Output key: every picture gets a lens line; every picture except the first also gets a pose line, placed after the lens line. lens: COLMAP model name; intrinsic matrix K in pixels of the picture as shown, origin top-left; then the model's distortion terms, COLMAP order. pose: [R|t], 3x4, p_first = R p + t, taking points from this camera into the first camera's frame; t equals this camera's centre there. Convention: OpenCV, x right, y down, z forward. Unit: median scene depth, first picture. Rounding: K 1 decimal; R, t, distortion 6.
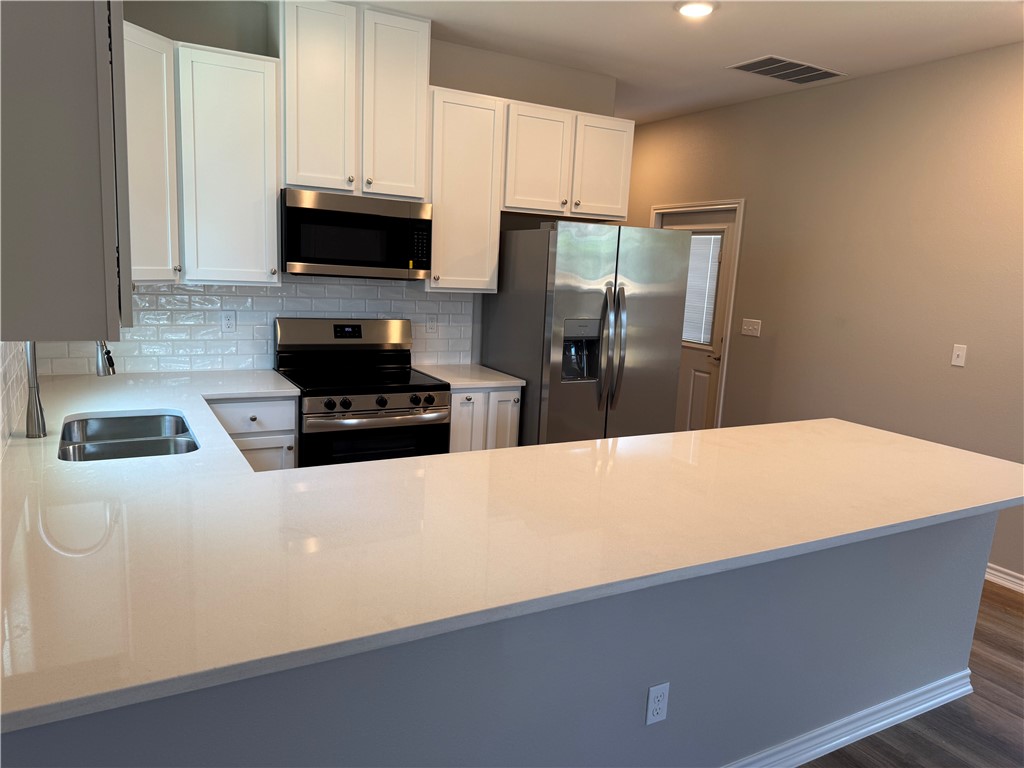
lens RADIAL K [[685.9, 0, 487.4], [0, 685.9, 369.6], [0, 0, 1]] dist [0.190031, -0.328491]
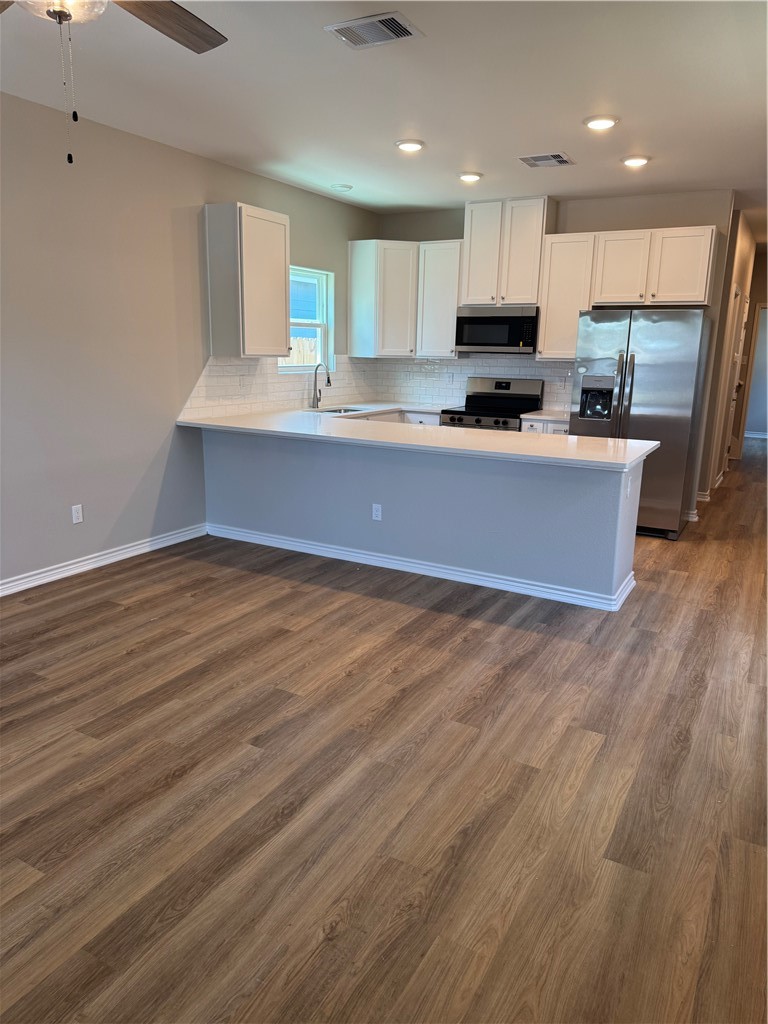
lens RADIAL K [[730.0, 0, 384.0], [0, 730.0, 512.0], [0, 0, 1]] dist [0.059293, -0.057289]
pose [[0.542863, 0.151391, -0.826063, 1.248986], [-0.119400, 0.987539, 0.102519, 0.108644], [0.831290, 0.042978, 0.554174, -0.252595]]
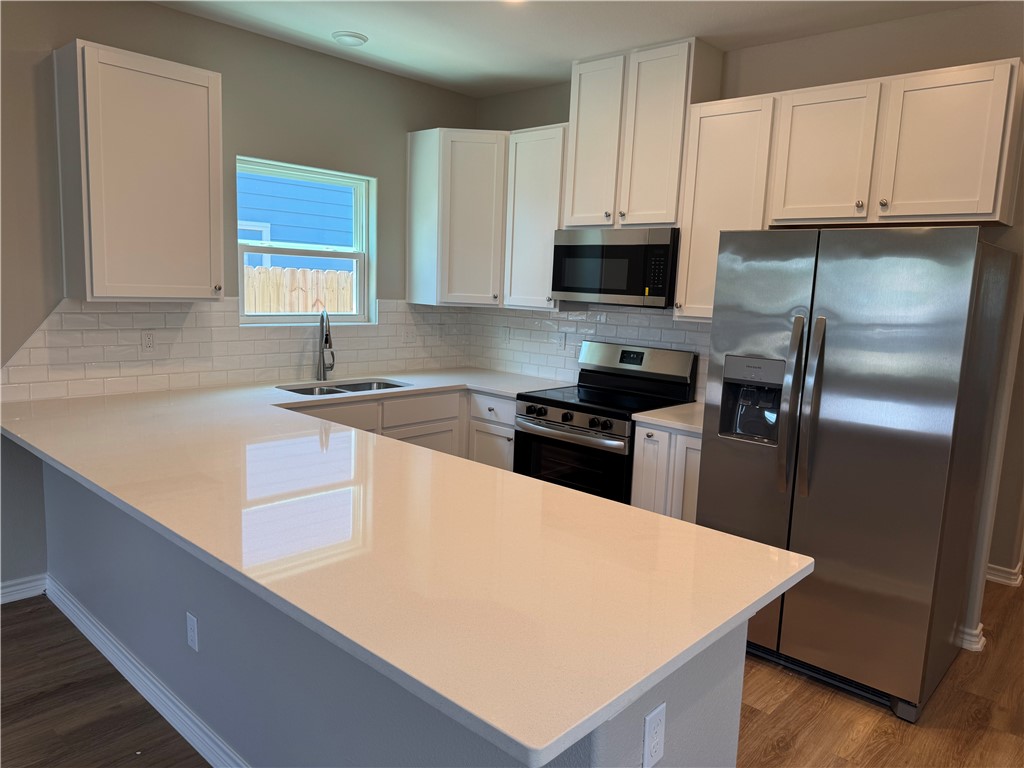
lens RADIAL K [[730.0, 0, 506.7], [0, 730.0, 385.4], [0, 0, 1]] dist [0.059293, -0.057289]
pose [[0.331284, 0.102194, -0.937980, 0.810388], [-0.166261, 0.984884, 0.048582, -0.038327], [0.928767, 0.139855, 0.343268, 0.477674]]
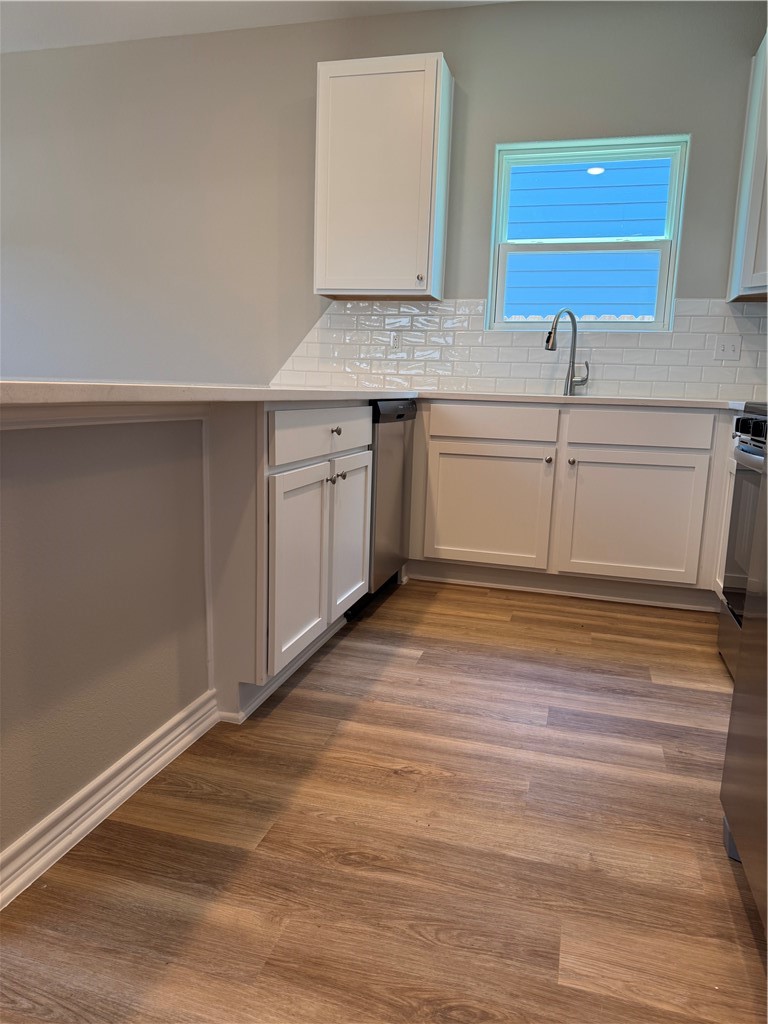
lens RADIAL K [[730.0, 0, 384.0], [0, 730.0, 512.0], [0, 0, 1]] dist [0.059293, -0.057289]
pose [[-0.685281, 0.056945, -0.726049, 0.528740], [-0.172331, 0.955946, 0.237631, 0.016783], [0.707596, 0.287965, -0.645278, 1.119913]]
